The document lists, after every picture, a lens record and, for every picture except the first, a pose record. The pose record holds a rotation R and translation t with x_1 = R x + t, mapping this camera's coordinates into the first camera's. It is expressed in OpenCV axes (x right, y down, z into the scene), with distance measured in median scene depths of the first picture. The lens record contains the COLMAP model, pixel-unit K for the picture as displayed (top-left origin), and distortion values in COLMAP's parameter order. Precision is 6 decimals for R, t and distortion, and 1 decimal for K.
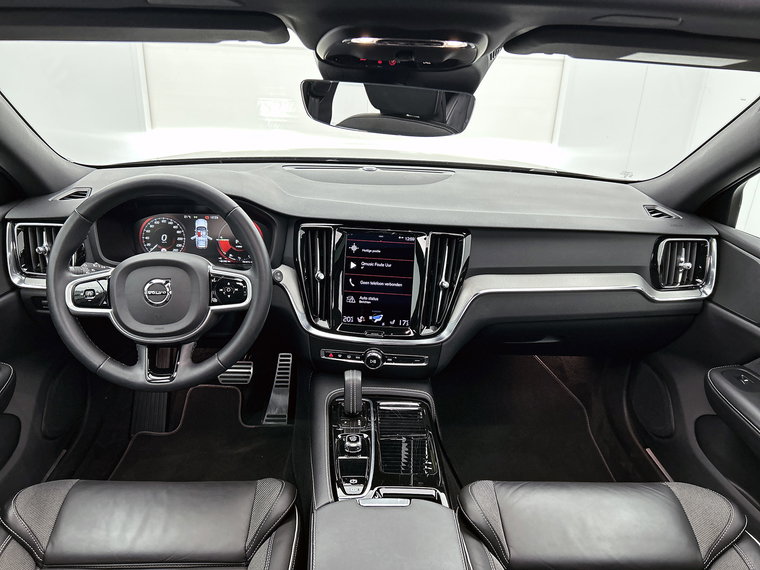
lens RADIAL K [[585.7, 0, 380.0], [0, 585.7, 285.0], [0, 0, 1]] dist [0.071848, -0.002296]
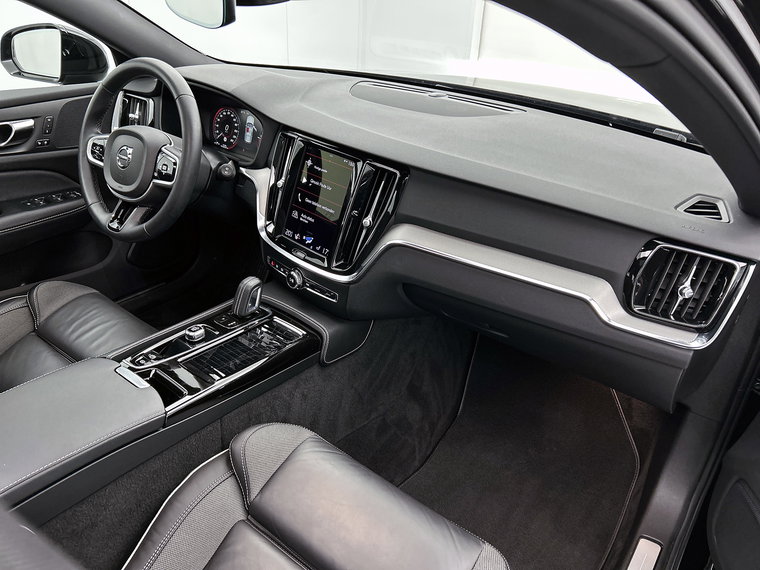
lens RADIAL K [[593.8, 0, 380.0], [0, 593.8, 285.0], [0, 0, 1]] dist [0.040038, -0.000354]
pose [[0.759828, 0.307467, -0.572822, 0.666882], [-0.259193, 0.951311, 0.166813, -0.065918], [0.596222, 0.021722, 0.802526, 0.286073]]
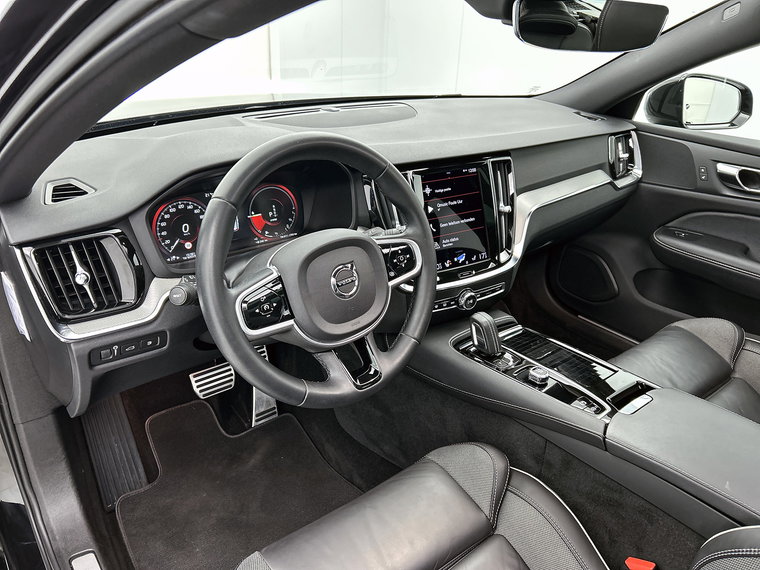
lens RADIAL K [[585.7, 0, 380.0], [0, 585.7, 285.0], [0, 0, 1]] dist [0.071848, -0.002296]
pose [[0.808379, -0.267646, 0.524298, -0.632289], [0.218037, 0.963449, 0.155649, -0.080438], [-0.546793, -0.011507, 0.837189, 0.260634]]
